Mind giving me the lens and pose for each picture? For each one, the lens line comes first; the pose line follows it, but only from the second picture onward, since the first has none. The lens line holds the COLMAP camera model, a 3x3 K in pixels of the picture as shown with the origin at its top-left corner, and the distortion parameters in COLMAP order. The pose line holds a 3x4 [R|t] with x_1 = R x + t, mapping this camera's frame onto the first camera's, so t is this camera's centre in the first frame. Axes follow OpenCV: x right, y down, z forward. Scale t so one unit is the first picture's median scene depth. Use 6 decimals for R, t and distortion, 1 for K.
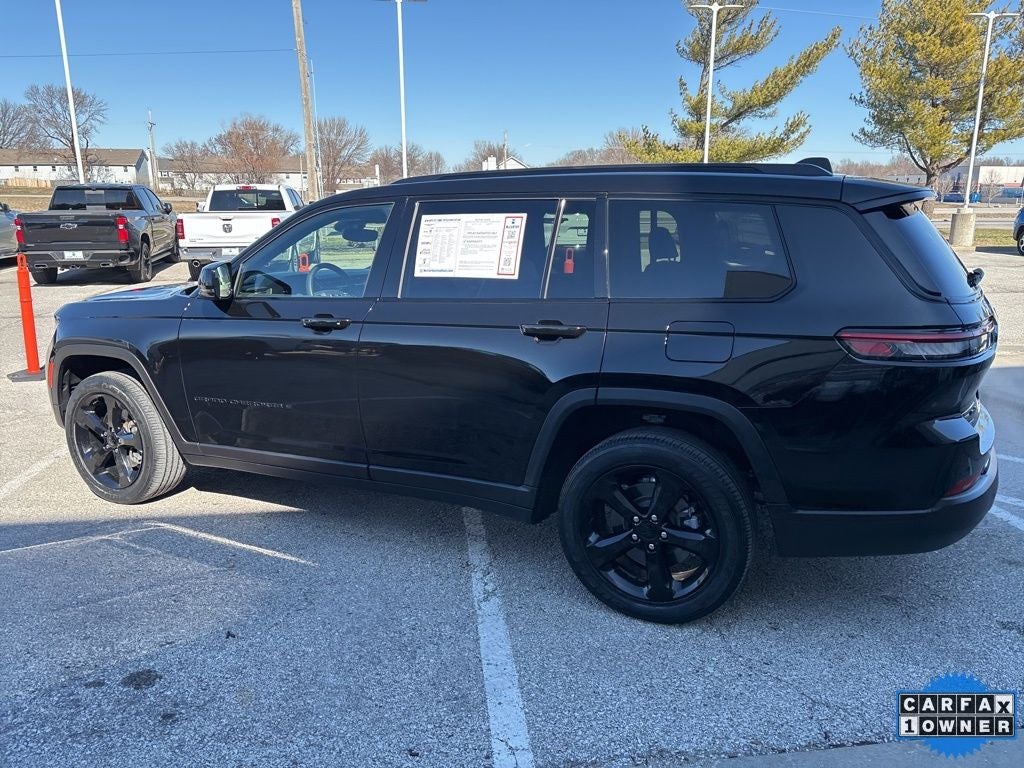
lens RADIAL K [[766.2, 0, 508.6], [0, 766.2, 381.8], [0, 0, 1]] dist [0.051613, -0.061734]
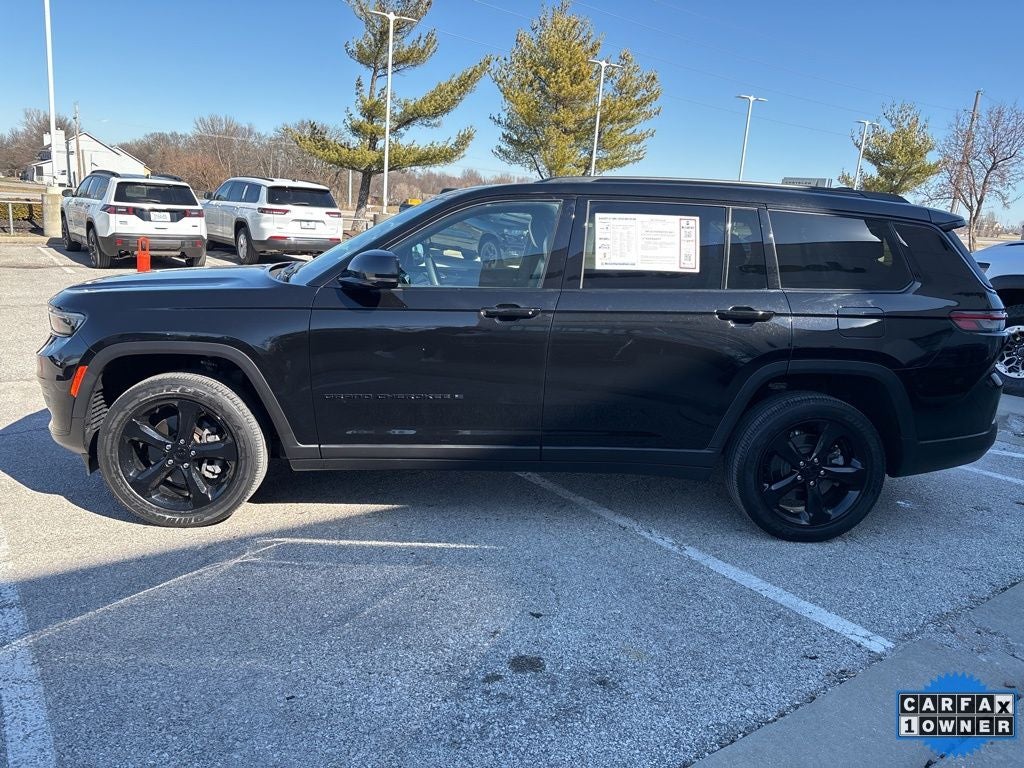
lens RADIAL K [[765.9, 0, 509.0], [0, 765.9, 382.4], [0, 0, 1]] dist [0.041055, -0.048217]
pose [[0.873796, -0.049593, 0.483757, -0.649664], [0.047640, 0.998731, 0.016336, 0.000593], [-0.483953, 0.008772, 0.875050, 0.089681]]
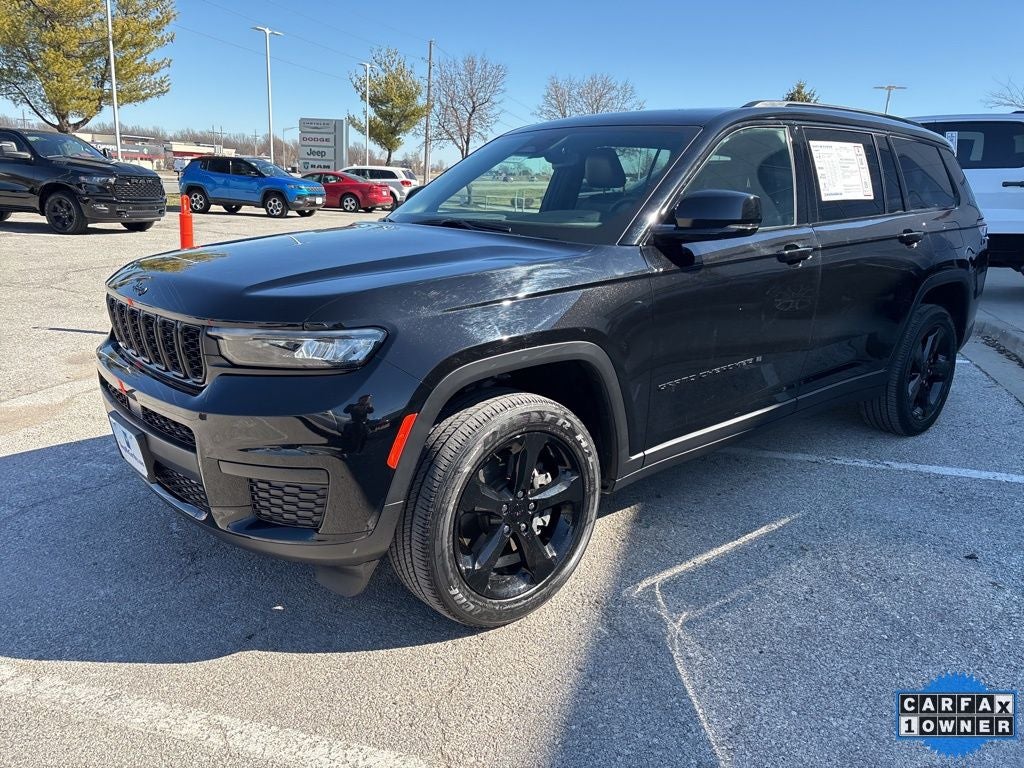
lens RADIAL K [[767.3, 0, 509.0], [0, 767.3, 392.5], [0, 0, 1]] dist [0.049298, -0.059817]
pose [[0.396272, -0.228048, 0.889361, -1.079664], [0.177984, 0.969367, 0.169259, -0.117655], [-0.900717, 0.091219, 0.424722, 0.815458]]
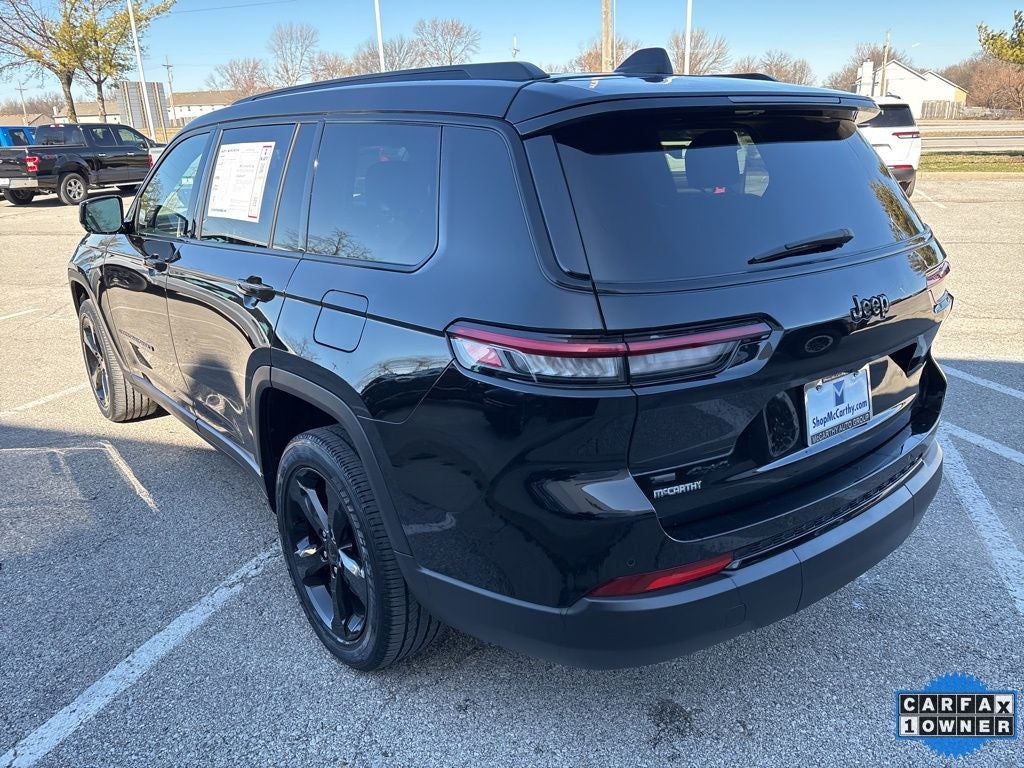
lens RADIAL K [[764.8, 0, 511.5], [0, 764.8, 393.6], [0, 0, 1]] dist [0.062040, -0.074782]
pose [[0.906921, 0.115239, -0.405233, 0.488974], [-0.070056, 0.989722, 0.124668, -0.059716], [0.415435, -0.084675, 0.905673, 0.273982]]
